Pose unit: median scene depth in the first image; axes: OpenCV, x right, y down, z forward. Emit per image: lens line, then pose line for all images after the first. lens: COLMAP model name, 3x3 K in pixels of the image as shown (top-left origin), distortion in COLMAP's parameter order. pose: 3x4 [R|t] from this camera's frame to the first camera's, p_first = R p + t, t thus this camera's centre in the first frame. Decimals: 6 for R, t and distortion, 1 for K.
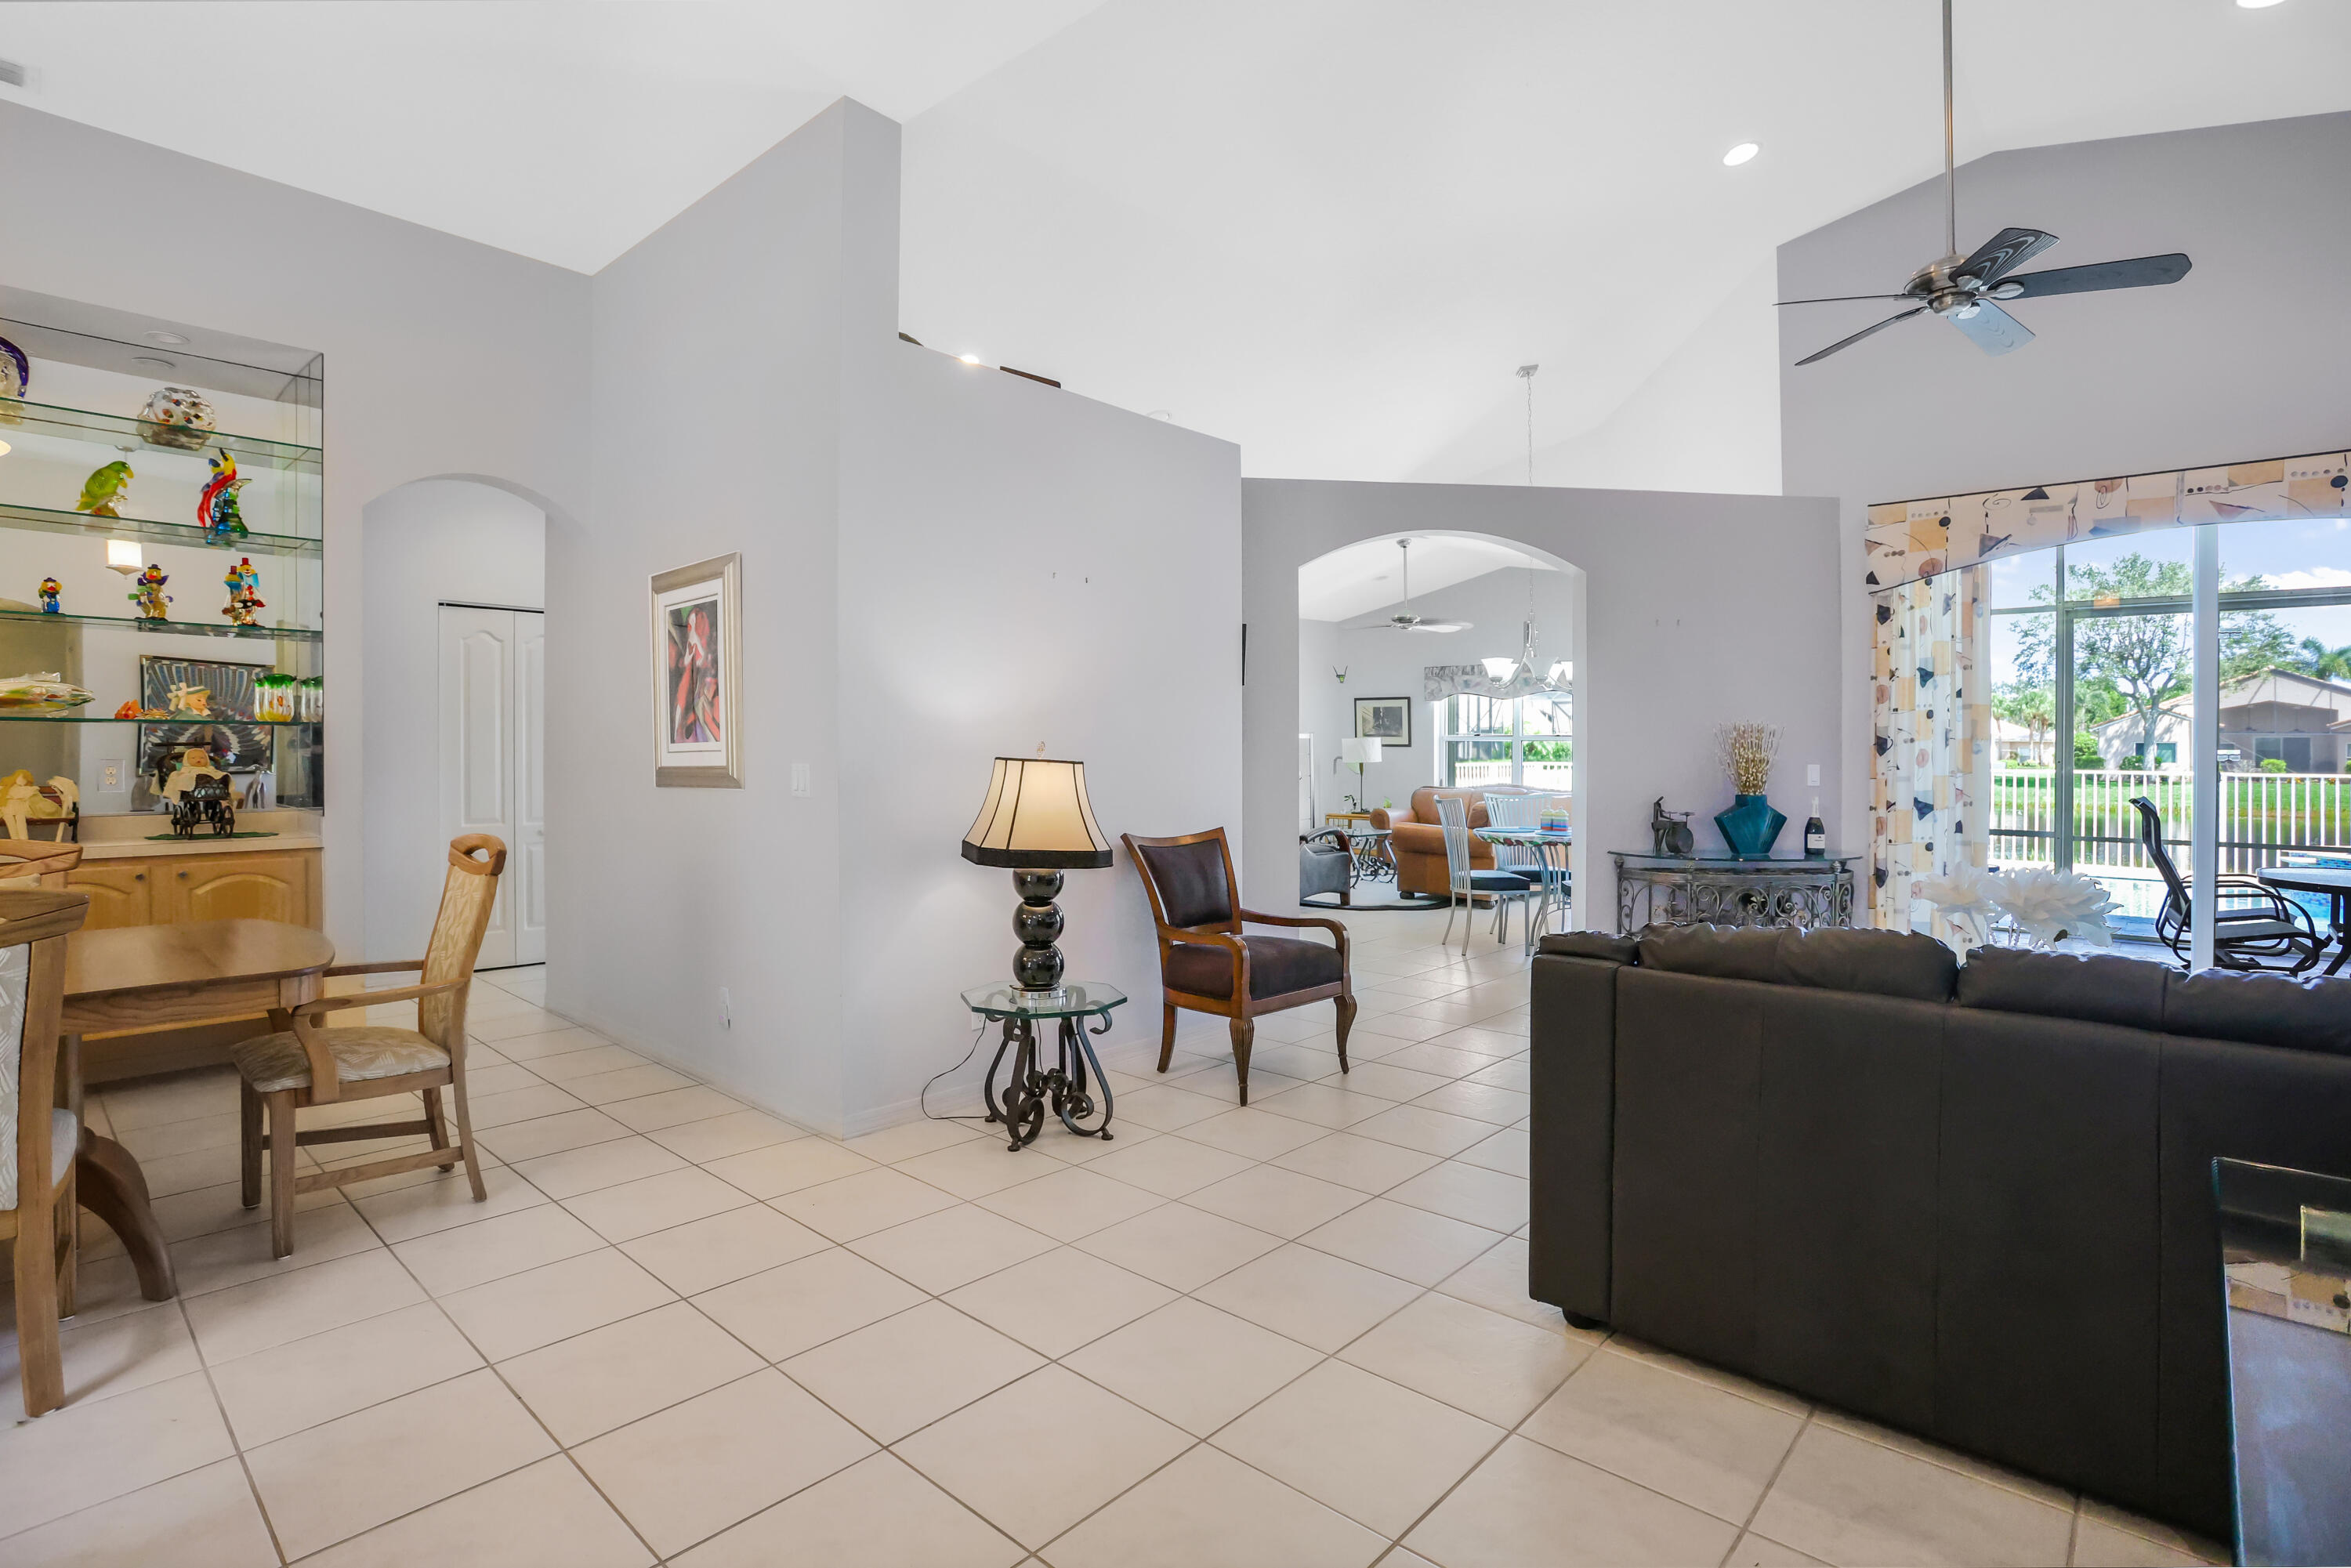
lens RADIAL K [[1142.9, 0, 1181.7], [0, 1142.9, 741.0], [0, 0, 1]] dist [-0.025636, -0.000078]
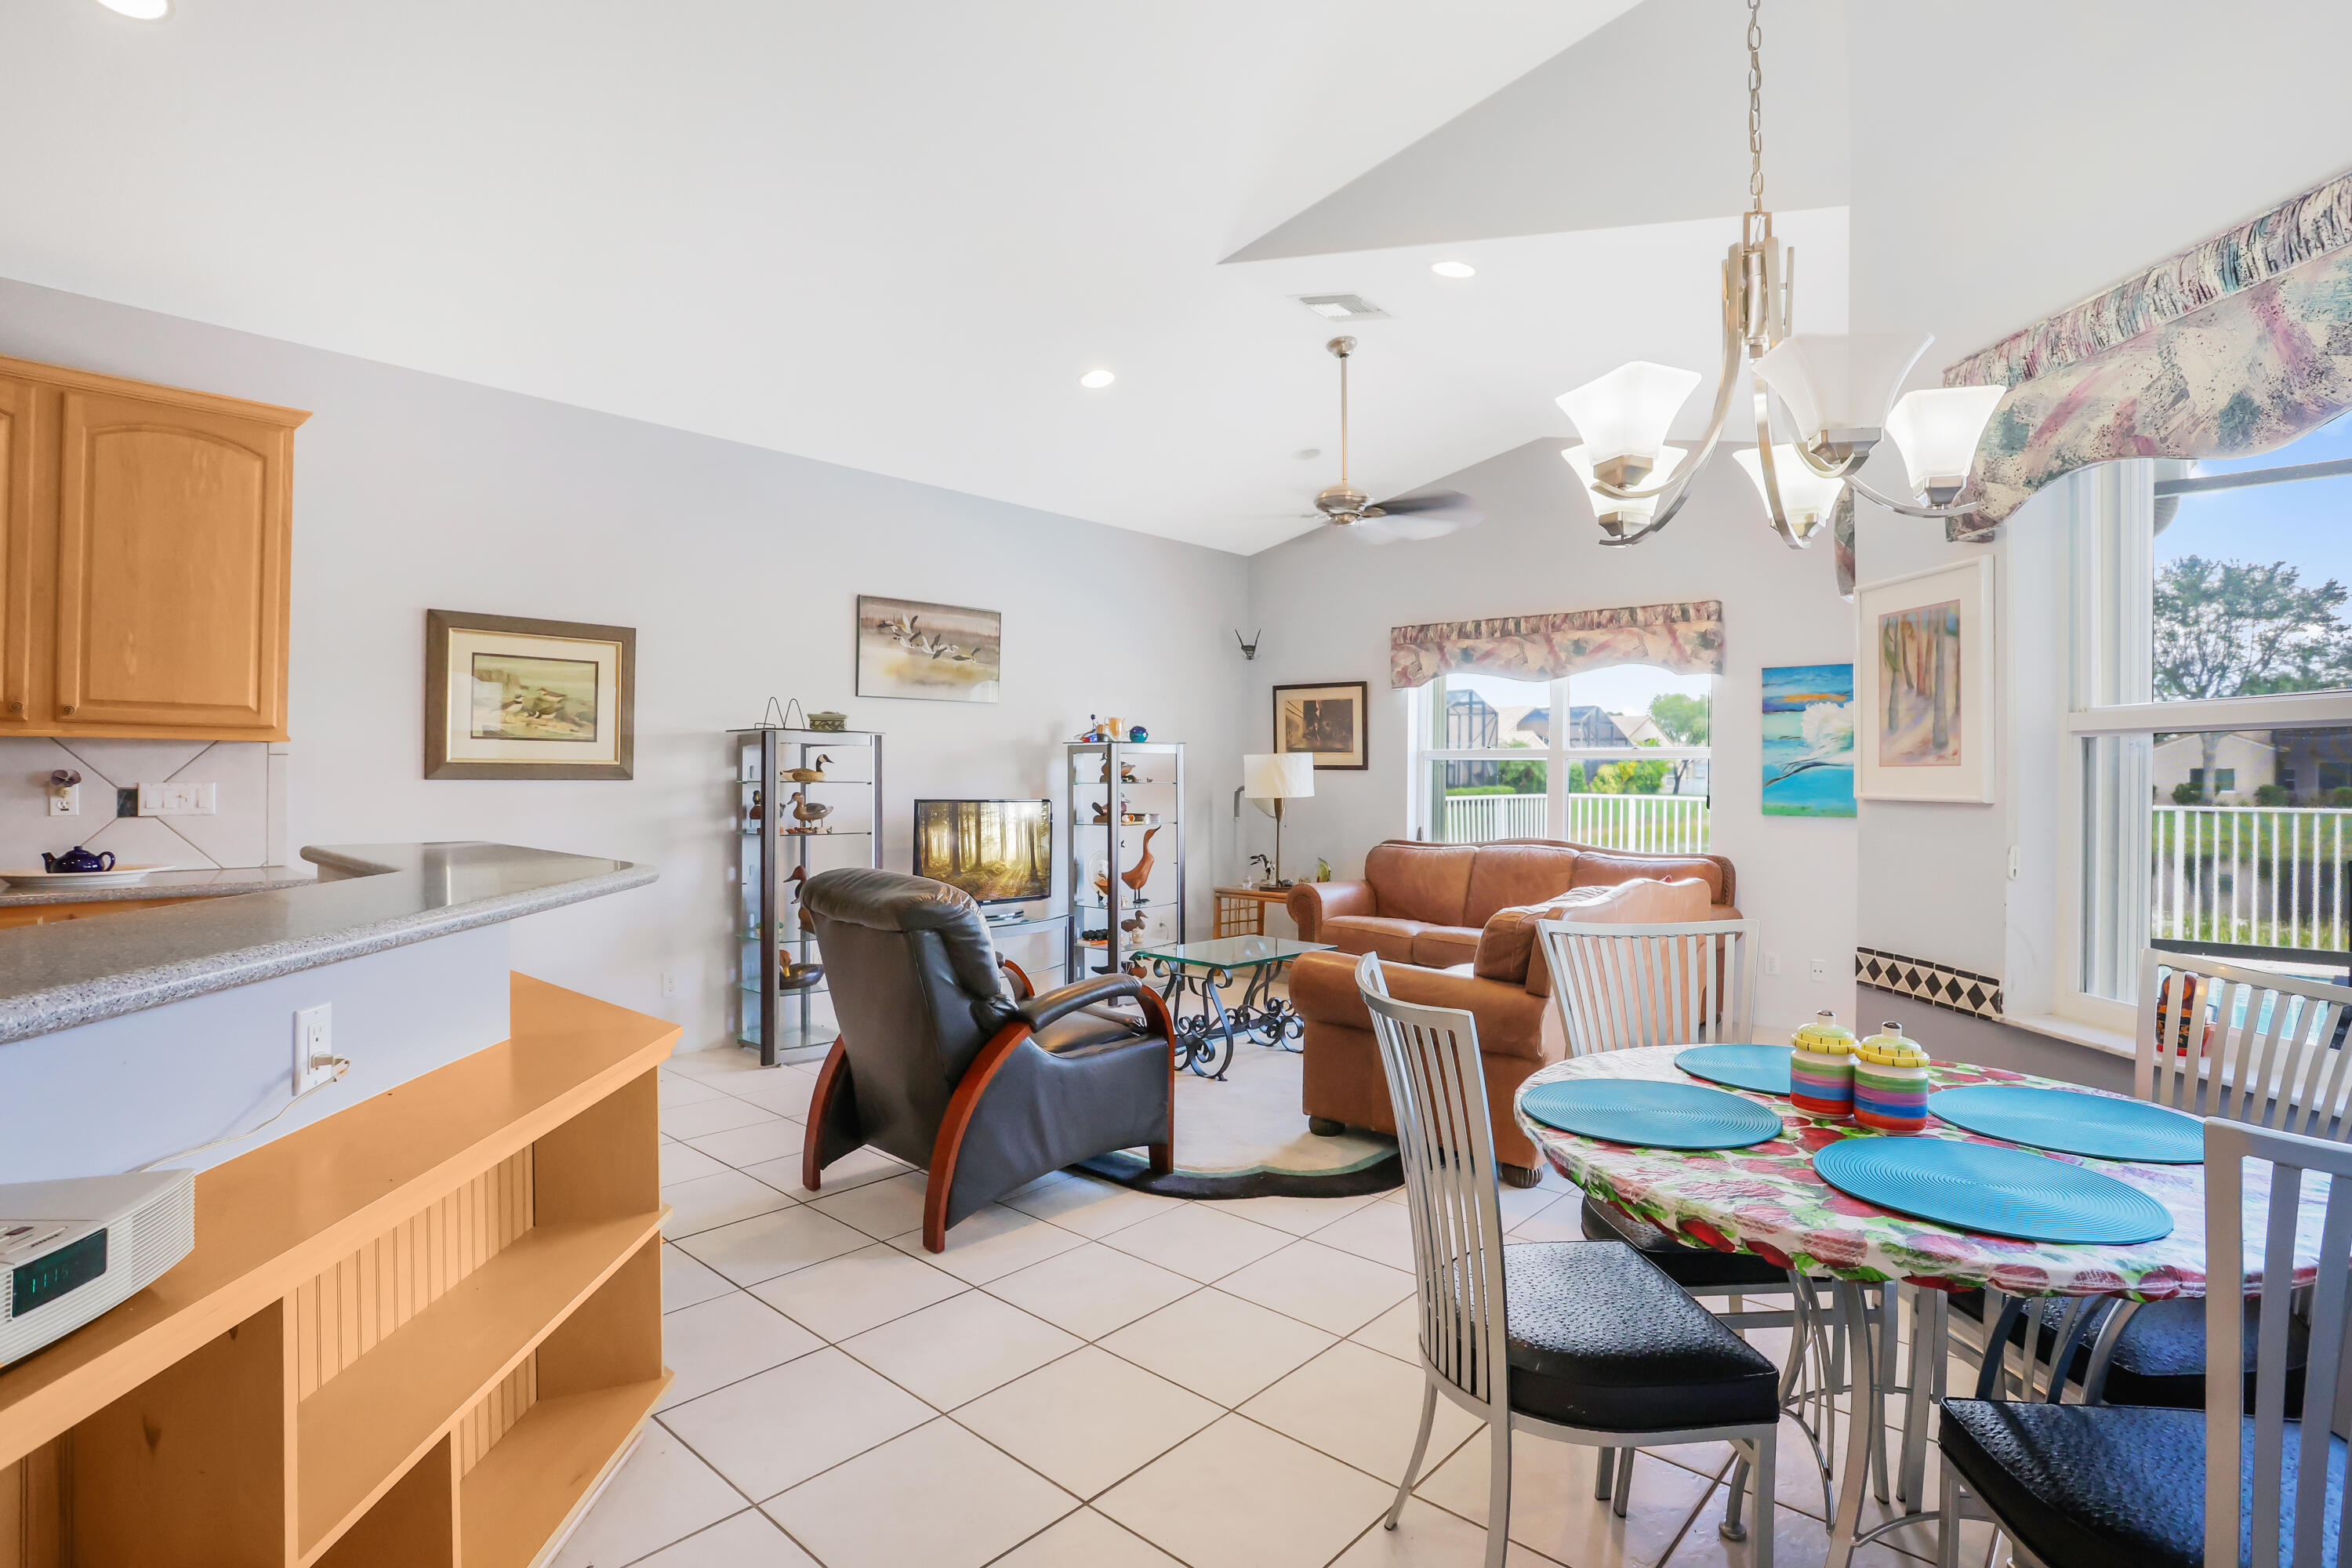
lens RADIAL K [[1158.7, 0, 1163.4], [0, 1158.7, 773.3], [0, 0, 1]] dist [-0.074595, 0.029751]
pose [[0.999997, 0.000468, -0.002275, 0.139251], [-0.000455, 0.999985, 0.005538, 0.005294], [0.002278, -0.005537, 0.999982, 0.589386]]
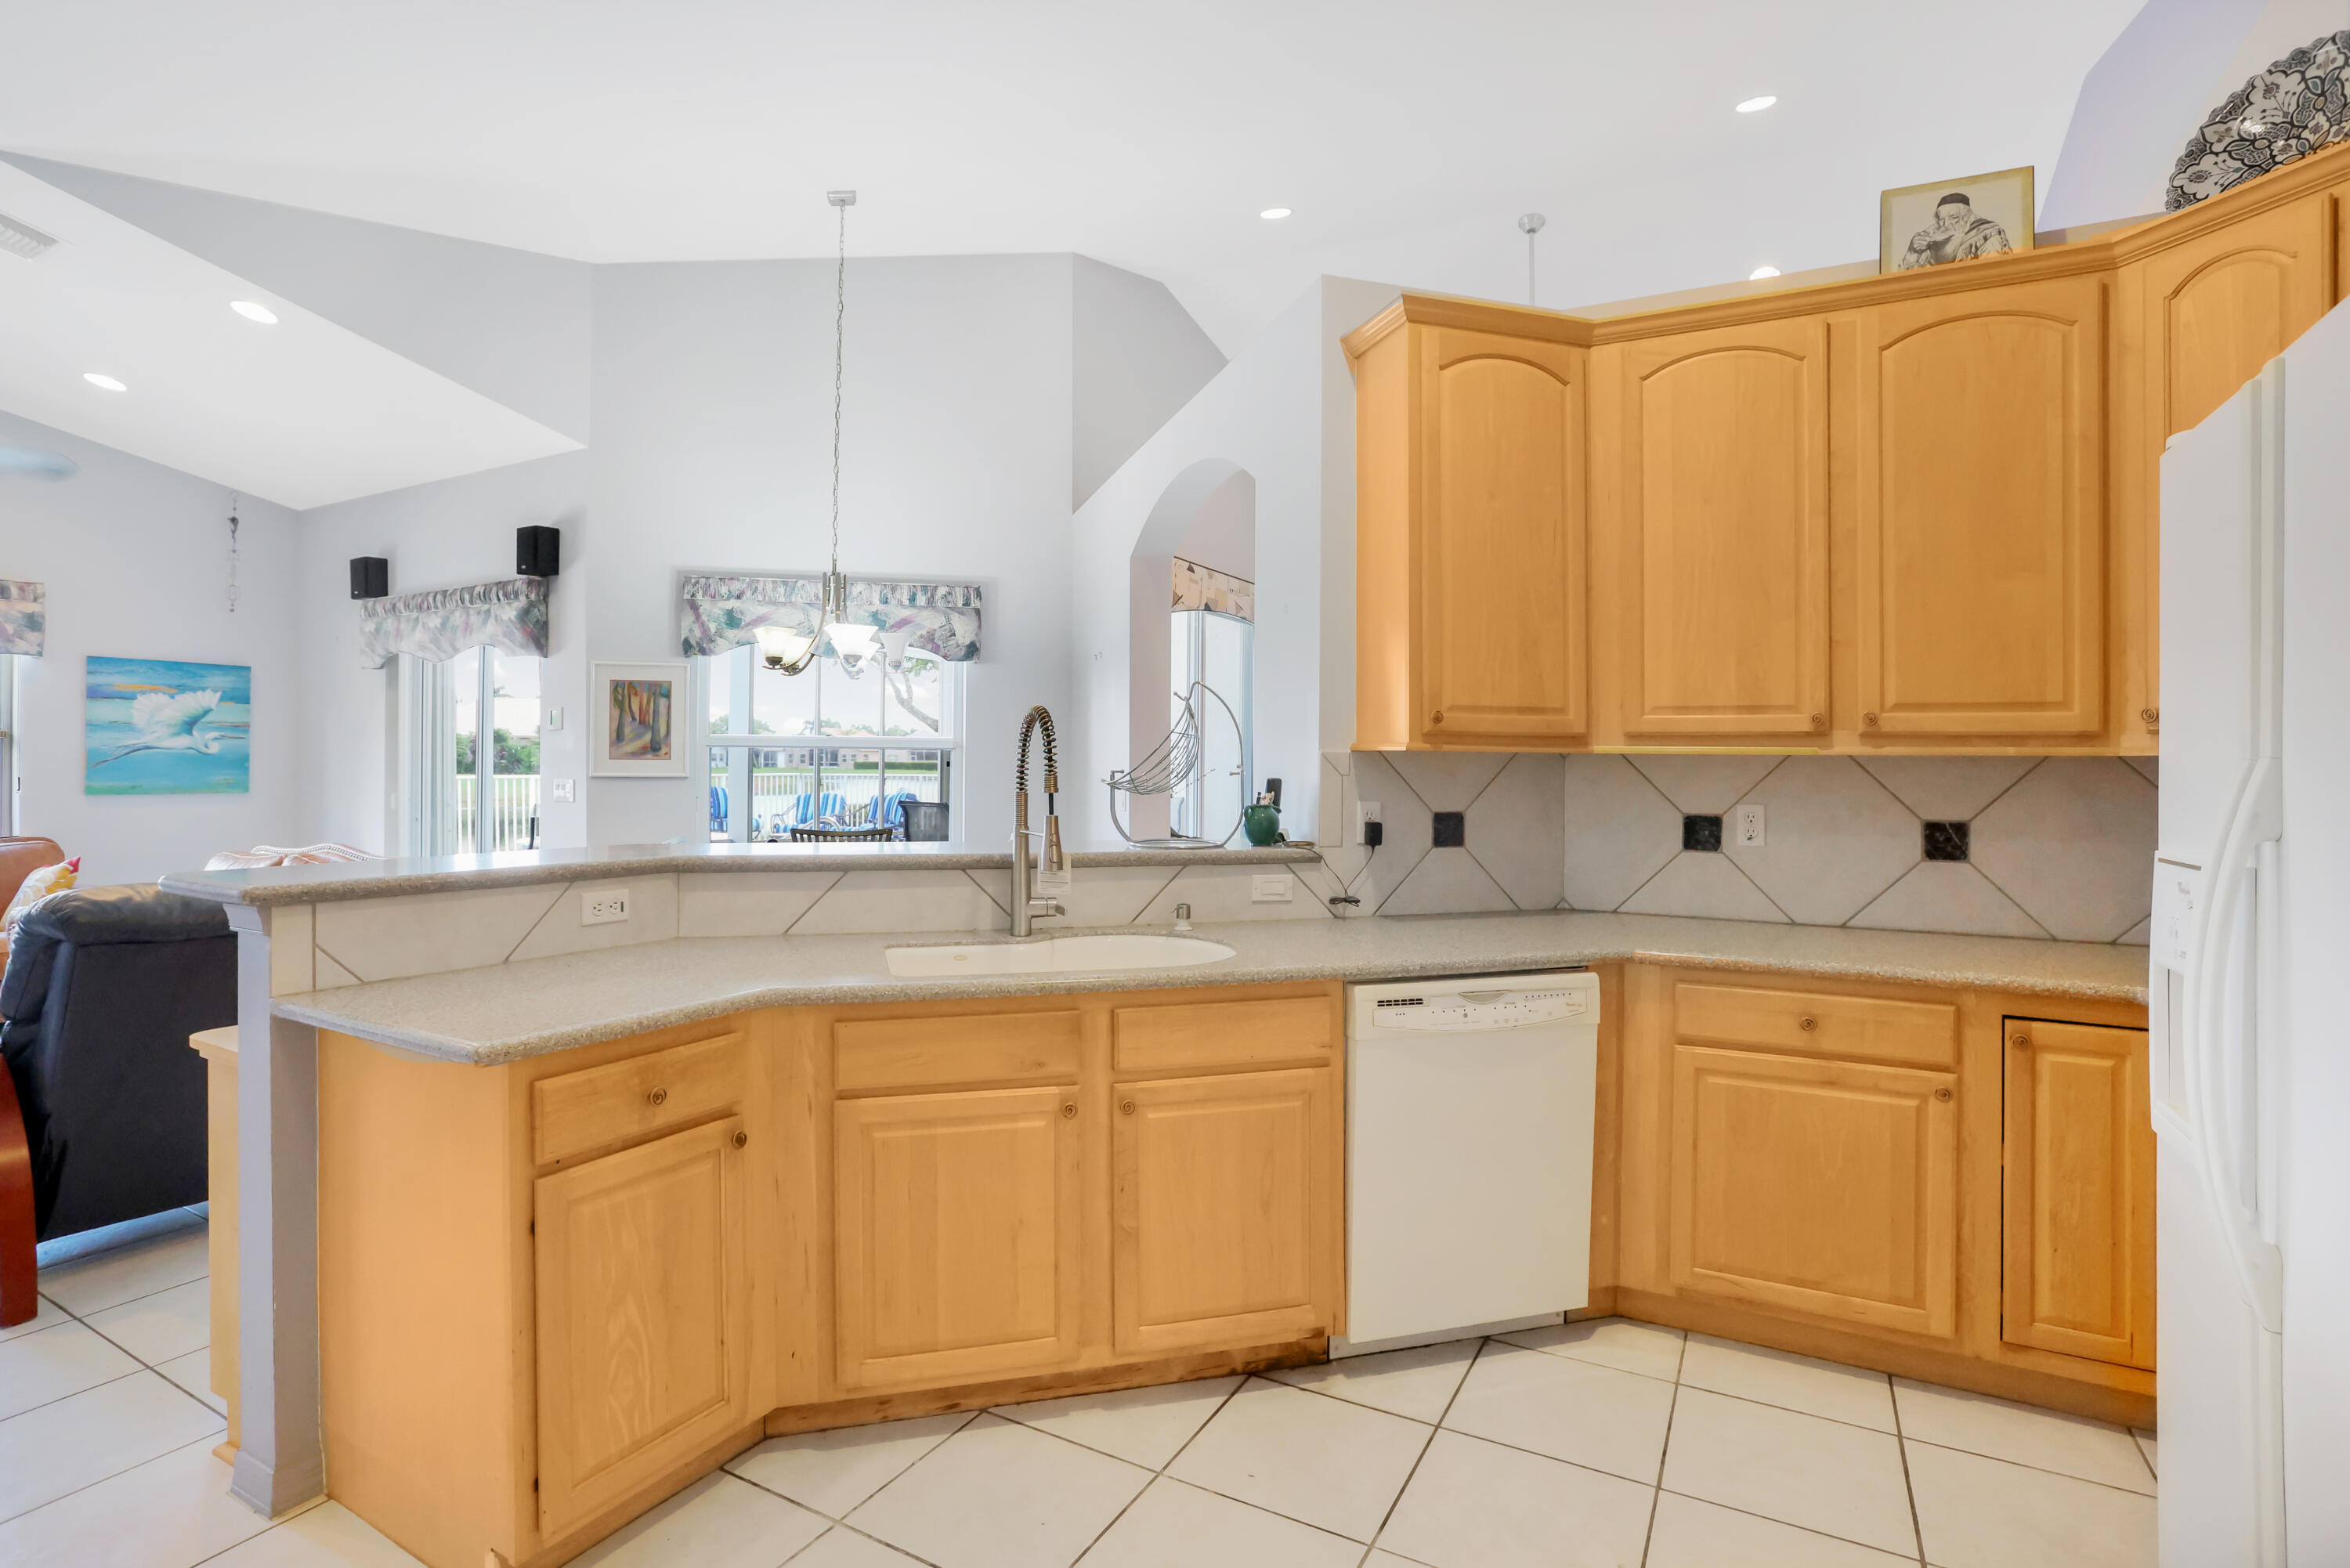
lens RADIAL K [[1157.6, 0, 1162.5], [0, 1157.6, 773.3], [0, 0, 1]] dist [-0.074595, 0.029751]
pose [[-0.222141, -0.021184, 0.974784, -0.303149], [-0.016708, 0.999700, 0.017918, -0.003015], [-0.974871, -0.012306, -0.222428, 0.748815]]
